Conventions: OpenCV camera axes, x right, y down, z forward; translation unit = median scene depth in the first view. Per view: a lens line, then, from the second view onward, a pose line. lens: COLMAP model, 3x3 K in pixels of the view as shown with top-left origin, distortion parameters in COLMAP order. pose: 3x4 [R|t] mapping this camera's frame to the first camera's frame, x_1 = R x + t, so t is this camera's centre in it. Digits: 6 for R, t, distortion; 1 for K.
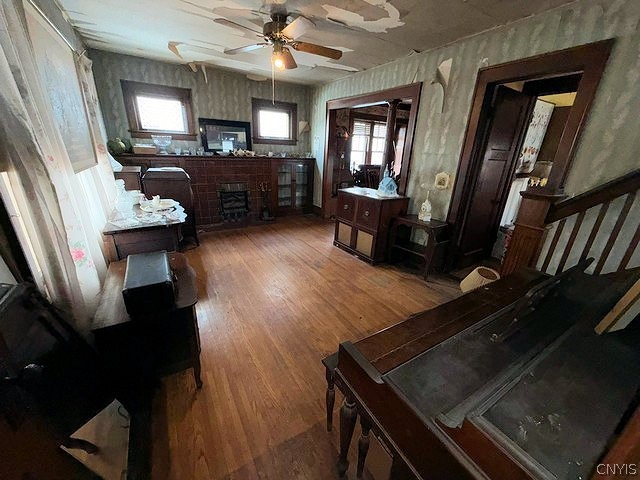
lens RADIAL K [[255.3, 0, 318.7], [0, 255.3, 240.4], [0, 0, 1]] dist [-0.000929, -0.000004]
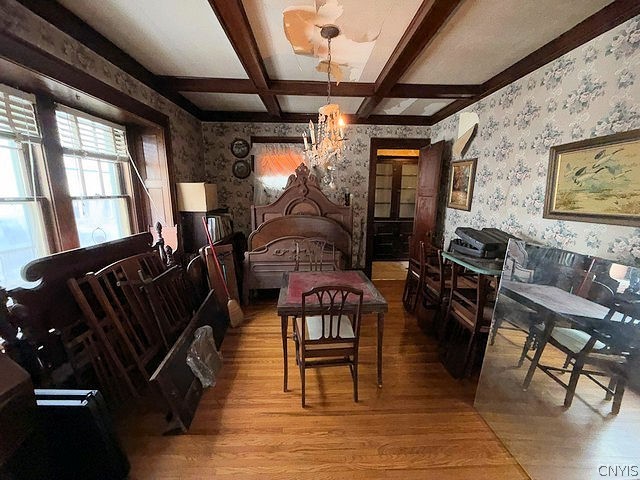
lens RADIAL K [[255.3, 0, 319.3], [0, 255.3, 238.8], [0, 0, 1]] dist [-0.000929, -0.000004]
pose [[0.489519, -0.192827, 0.850405, 0.097908], [0.311335, 0.949614, 0.036109, -0.236254], [-0.814519, 0.247085, 0.524888, 0.653398]]
